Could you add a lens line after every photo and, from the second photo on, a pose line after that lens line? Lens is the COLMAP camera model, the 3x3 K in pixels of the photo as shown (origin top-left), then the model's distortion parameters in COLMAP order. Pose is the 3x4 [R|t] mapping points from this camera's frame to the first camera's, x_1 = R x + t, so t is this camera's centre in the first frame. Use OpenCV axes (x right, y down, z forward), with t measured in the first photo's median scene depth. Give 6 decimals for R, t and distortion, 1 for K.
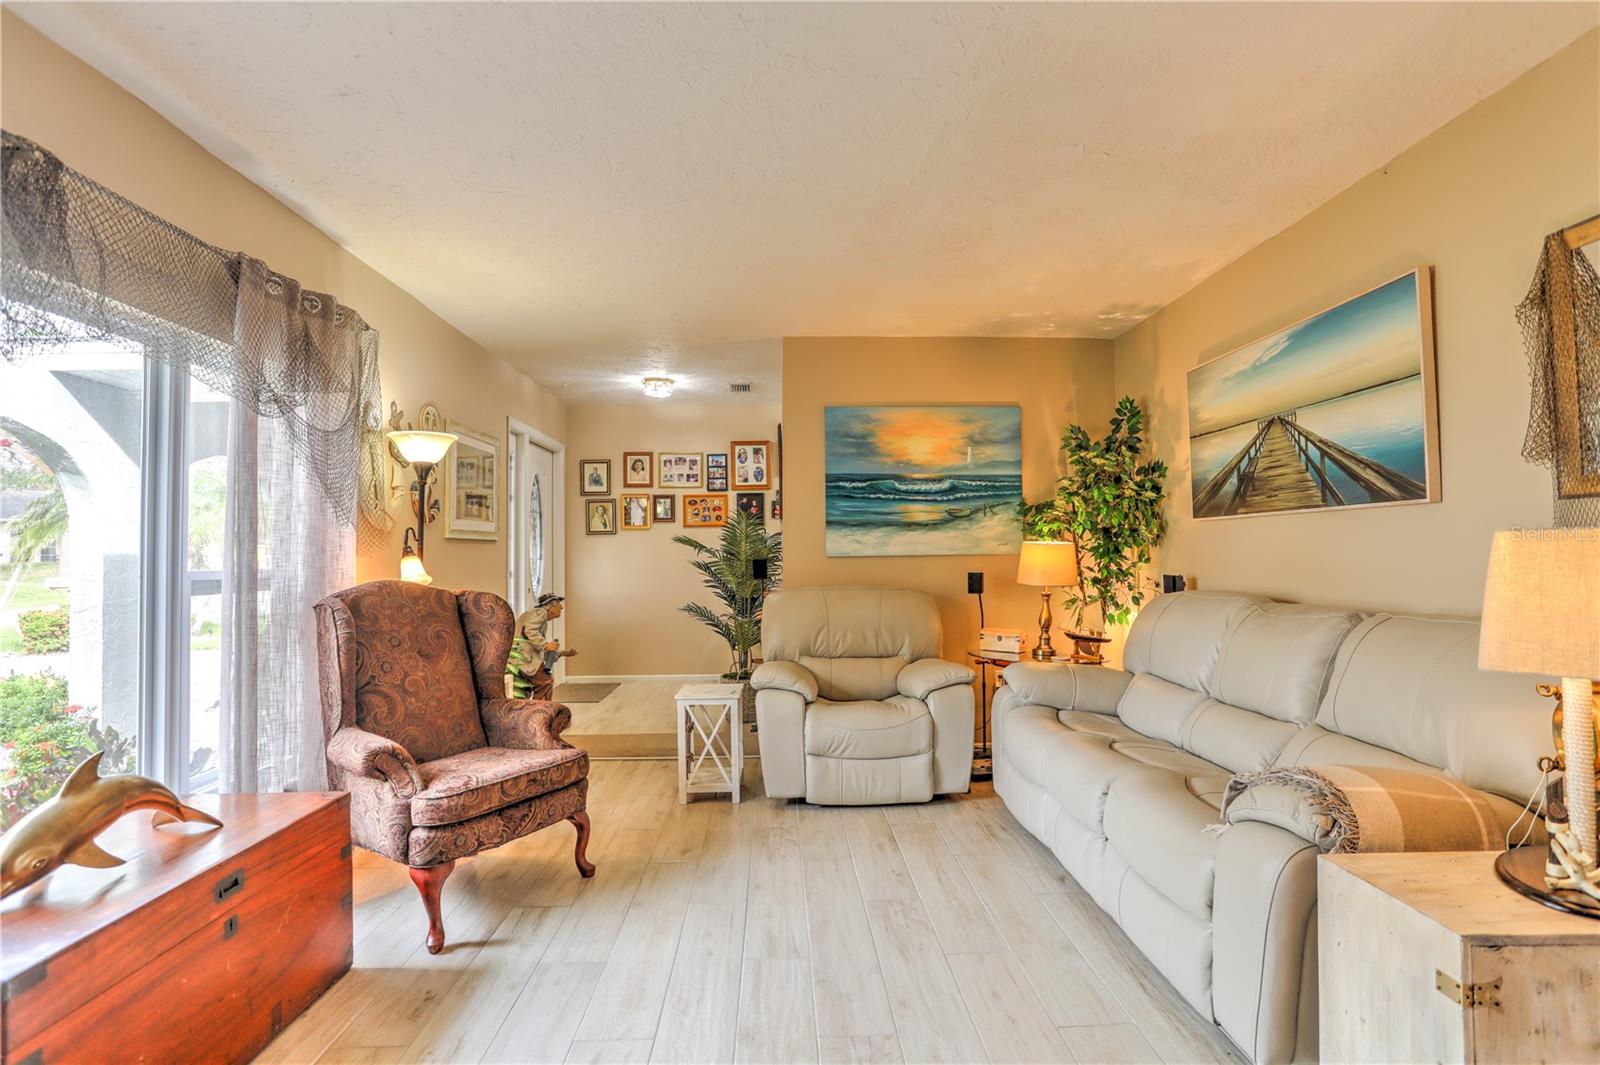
lens RADIAL K [[795.8, 0, 791.2], [0, 795.8, 533.4], [0, 0, 1]] dist [-0.075102, 0.030270]
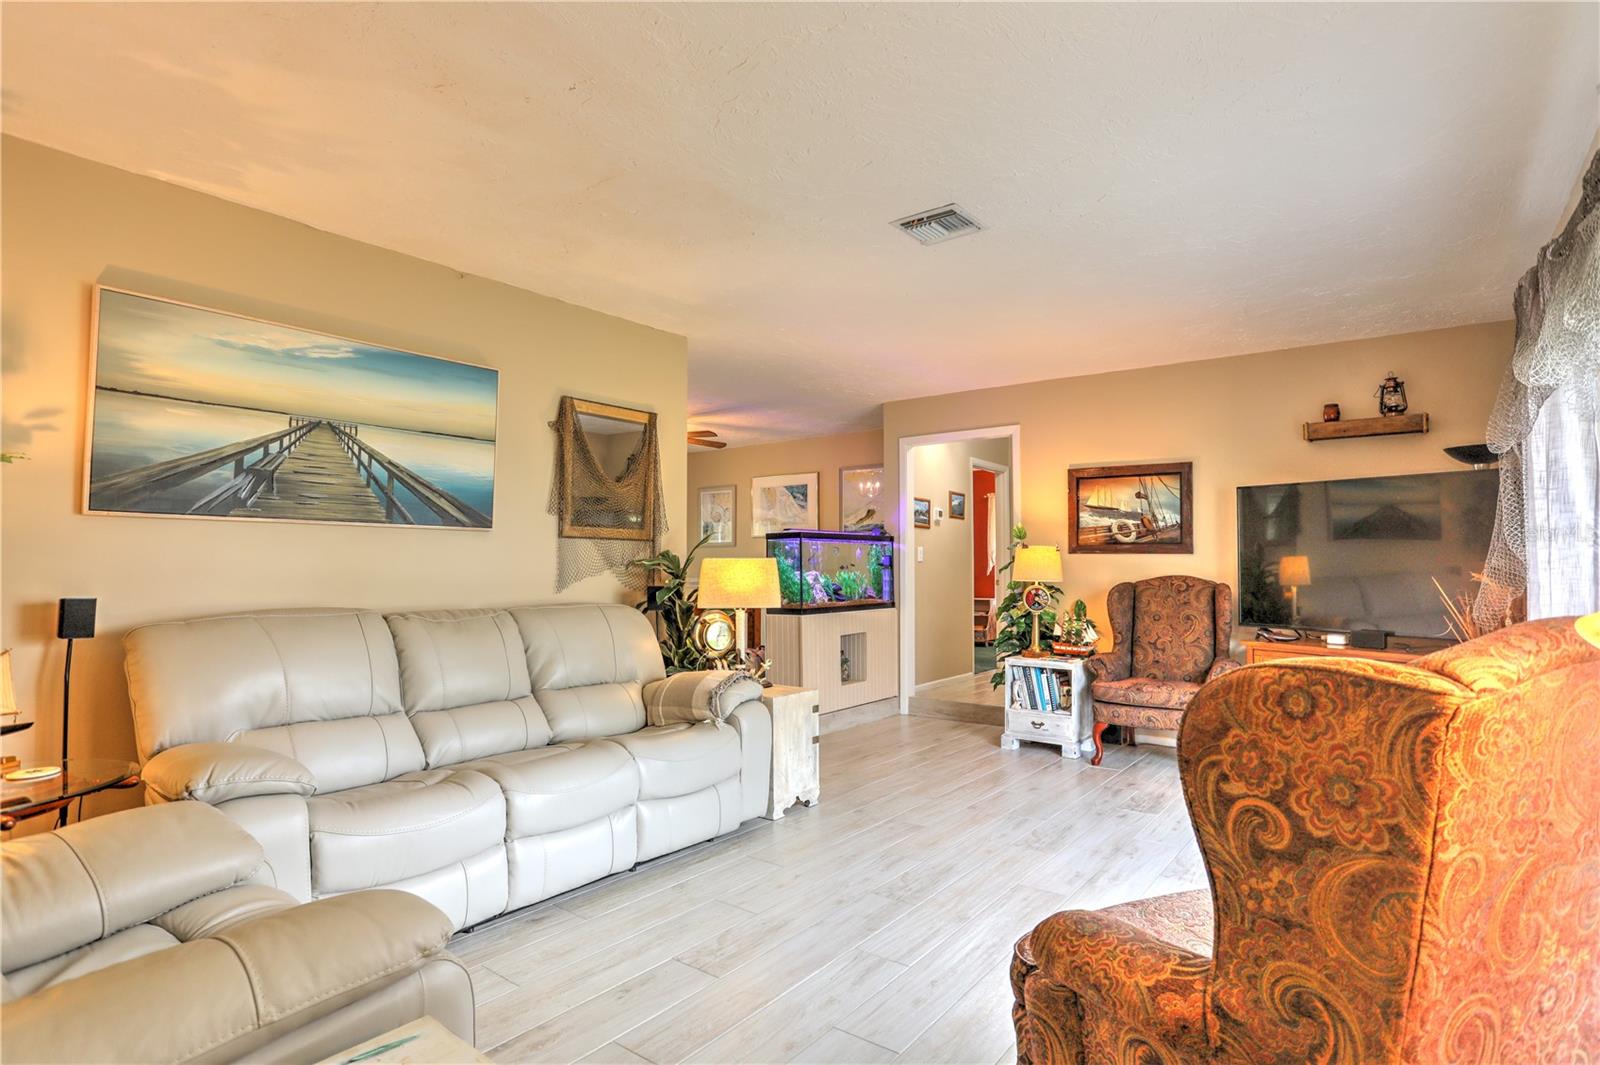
lens RADIAL K [[839.7, 0, 809.8], [0, 839.7, 527.0], [0, 0, 1]] dist [-0.028014, 0.000163]
pose [[-0.787450, 0.035208, 0.615372, -0.355589], [-0.011951, 0.997307, -0.072353, 0.034556], [-0.616263, -0.064329, -0.784909, 1.088802]]
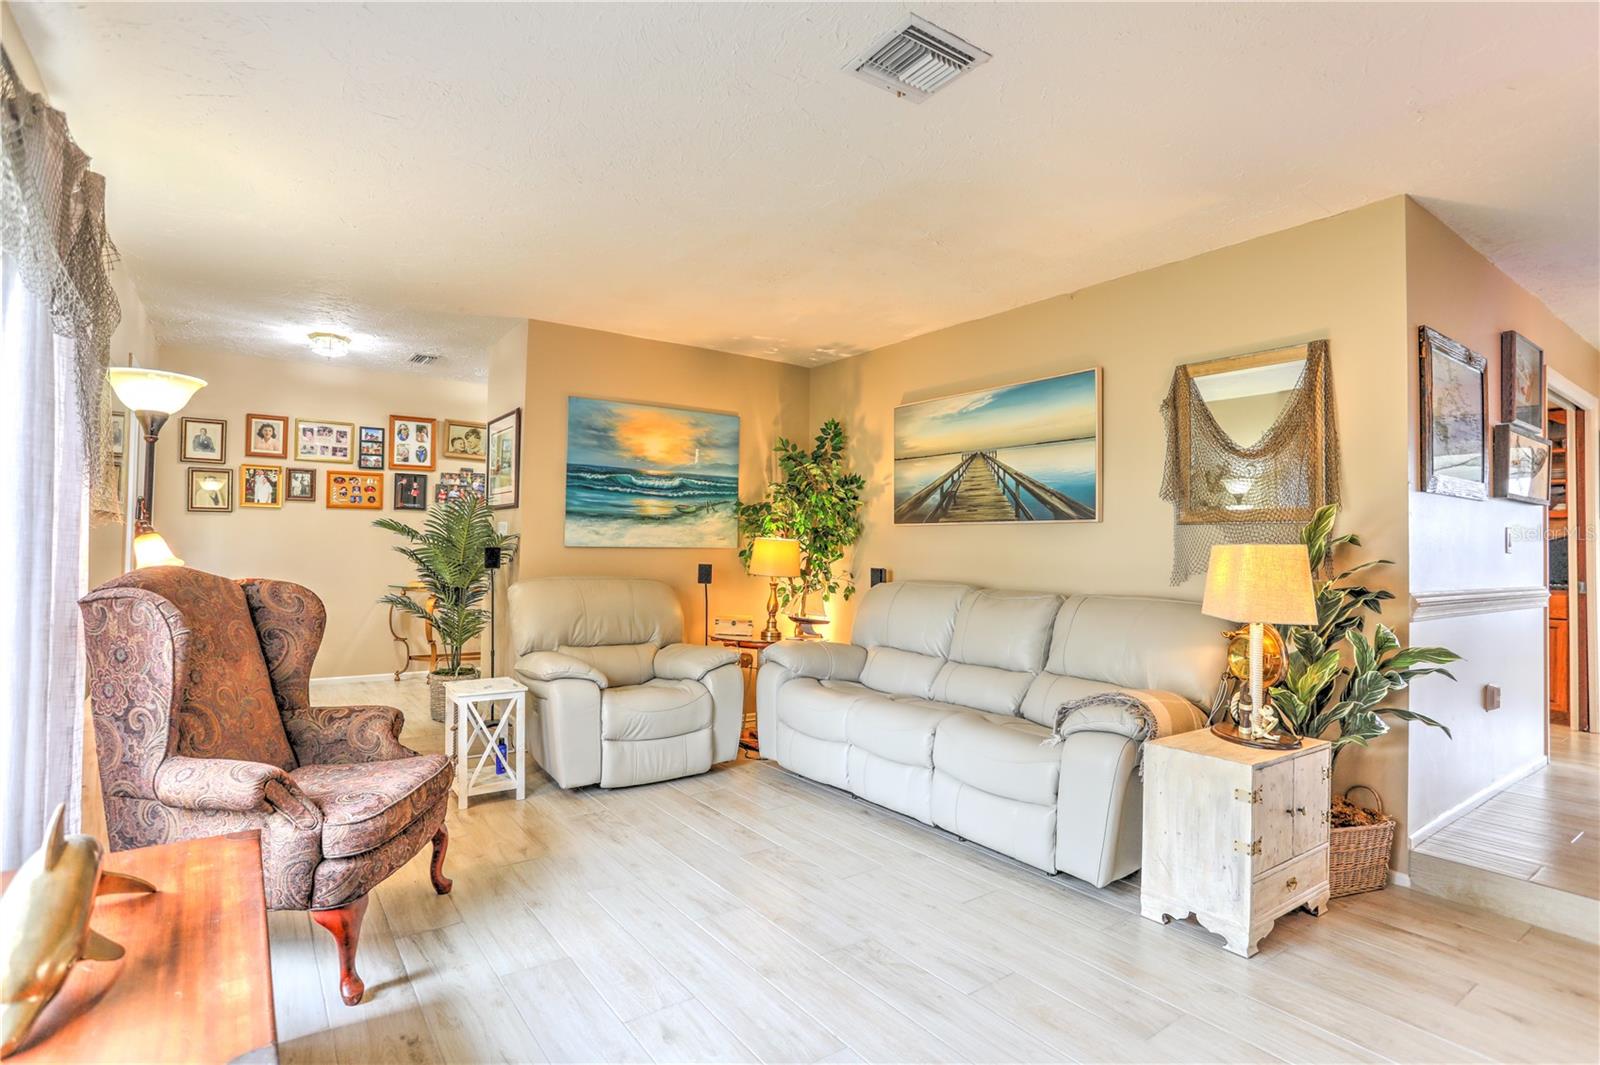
lens RADIAL K [[795.8, 0, 791.2], [0, 795.8, 533.4], [0, 0, 1]] dist [-0.075102, 0.030270]
pose [[0.830053, 0.032223, 0.556753, -0.315948], [-0.037457, 0.999296, -0.001992, 0.004834], [-0.556425, -0.019201, 0.830676, 0.022409]]
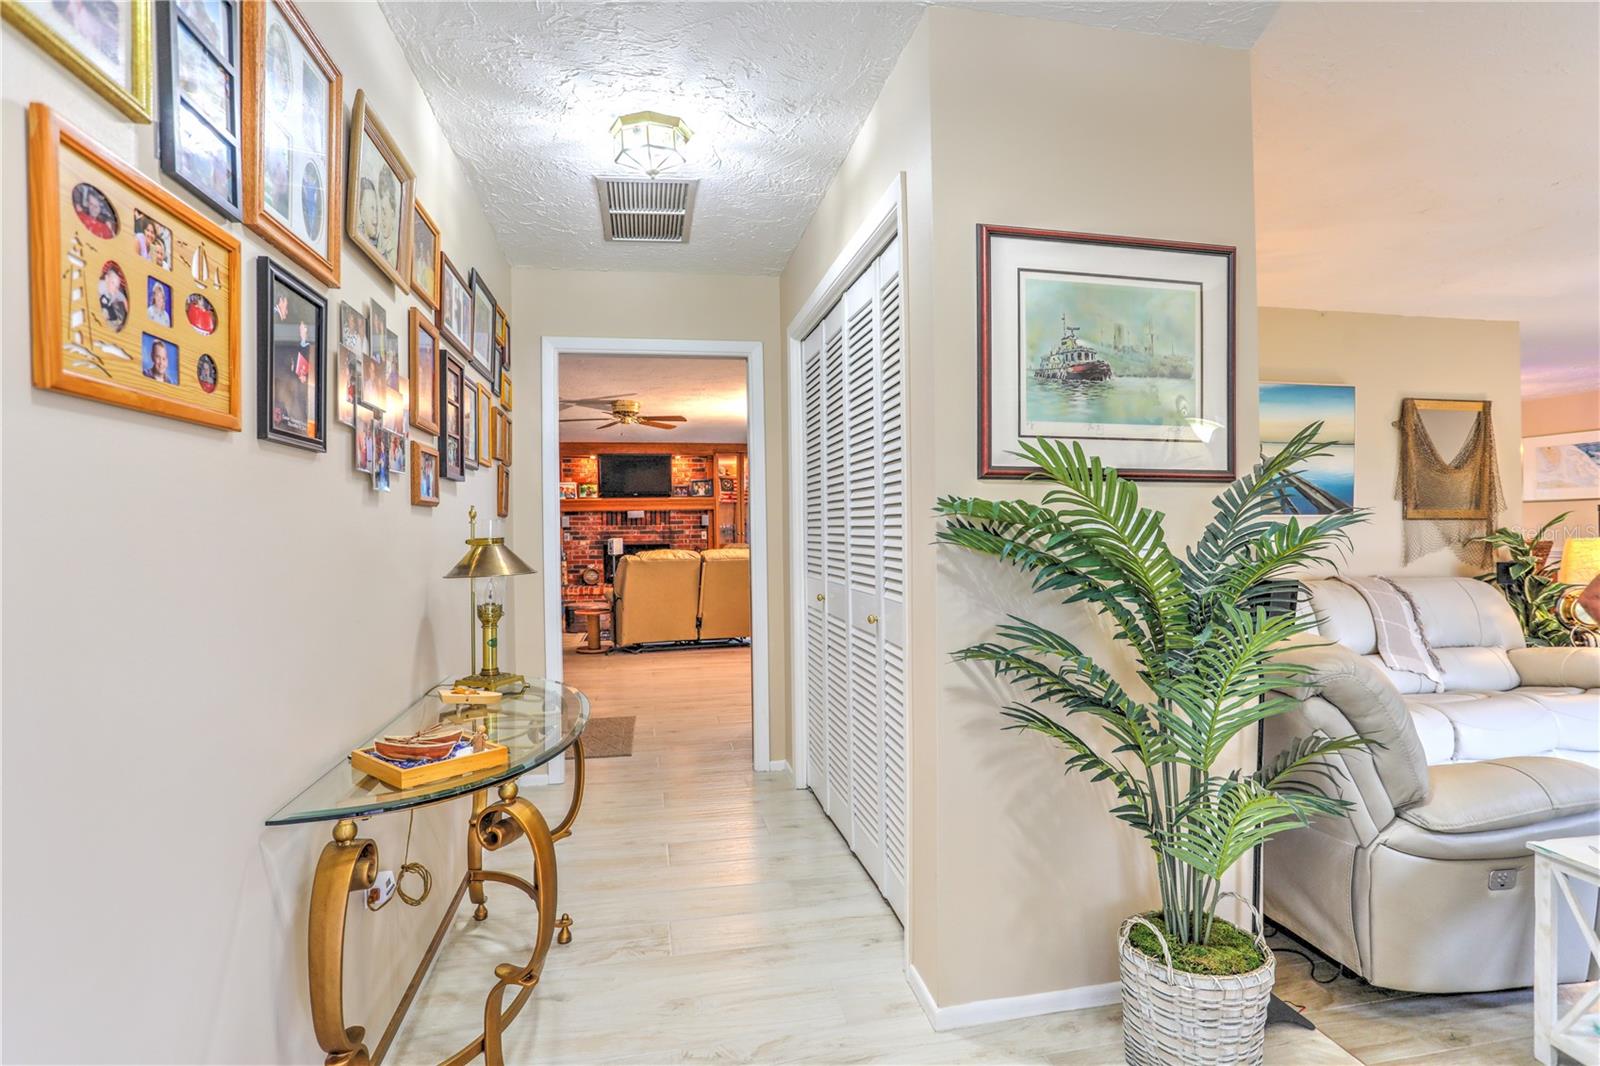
lens RADIAL K [[776.9, 0, 804.4], [0, 776.9, 531.9], [0, 0, 1]] dist [-0.062088, 0.030749]
pose [[-0.161502, -0.000732, 0.986872, -0.421678], [-0.017109, 0.999852, -0.002059, 0.012445], [-0.986724, -0.017217, -0.161490, 1.494666]]
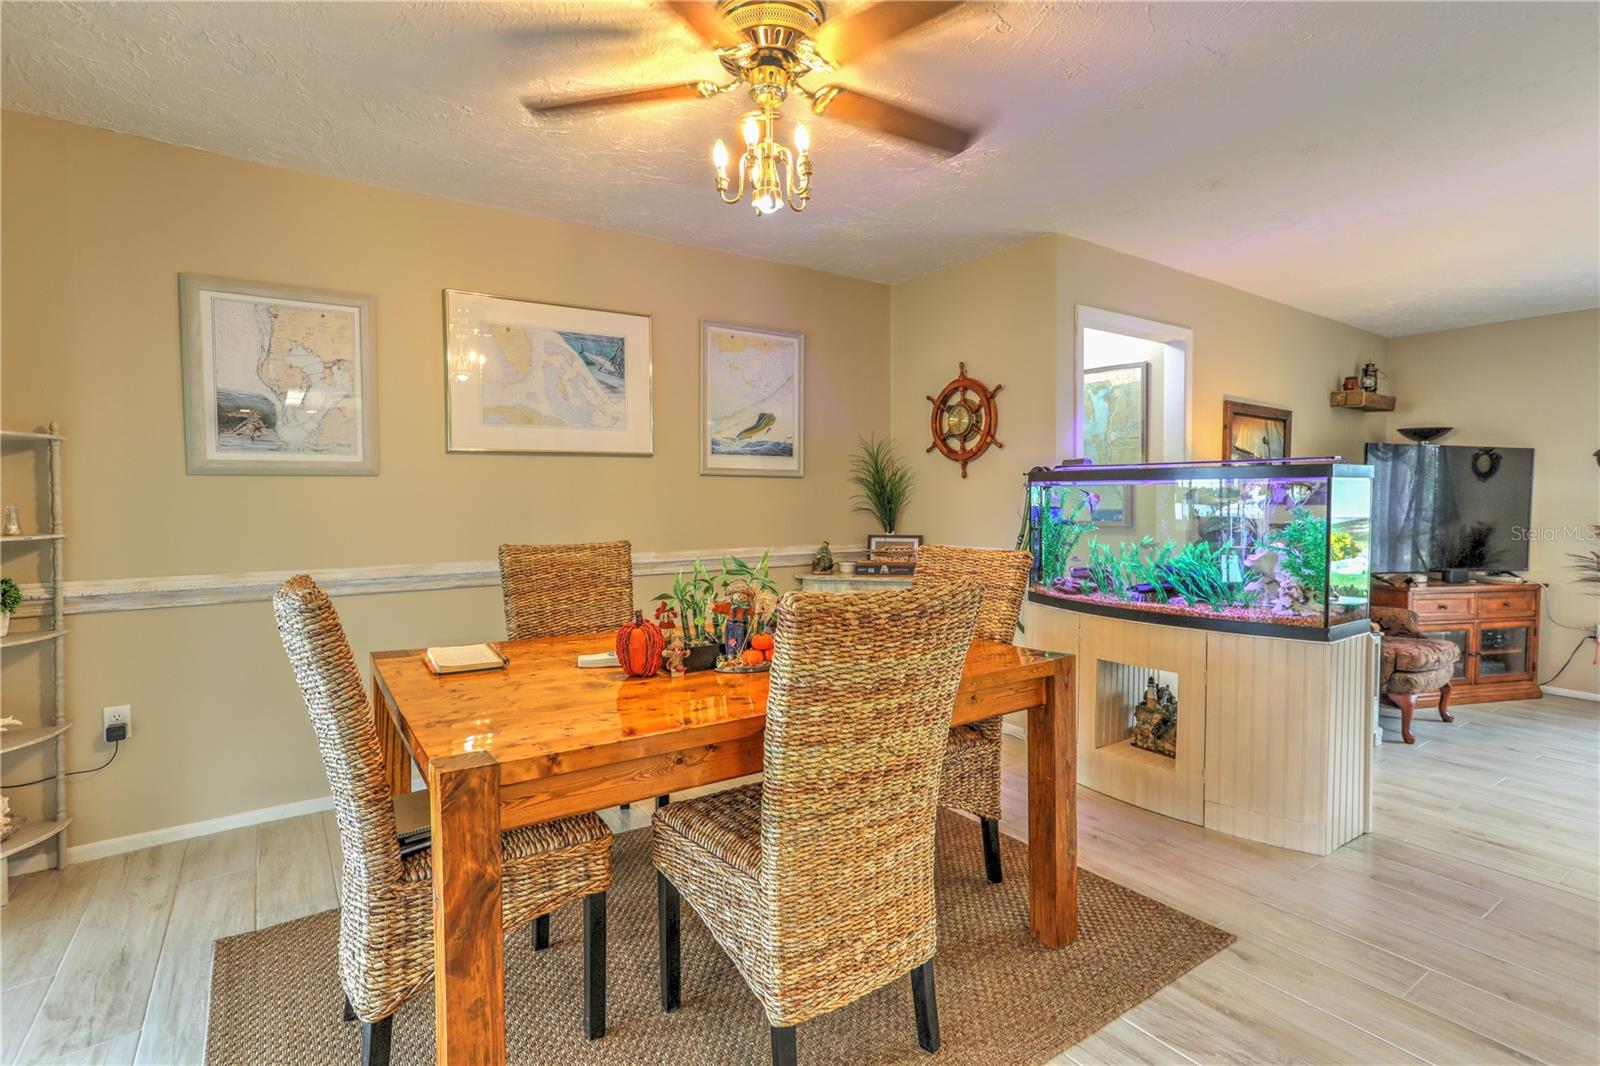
lens RADIAL K [[776.9, 0, 804.4], [0, 776.9, 531.9], [0, 0, 1]] dist [-0.062088, 0.030749]
pose [[-0.840581, 0.027525, -0.540986, 1.260267], [0.022080, 0.999619, 0.016552, -0.021971], [0.541235, 0.001968, -0.840869, 0.259369]]
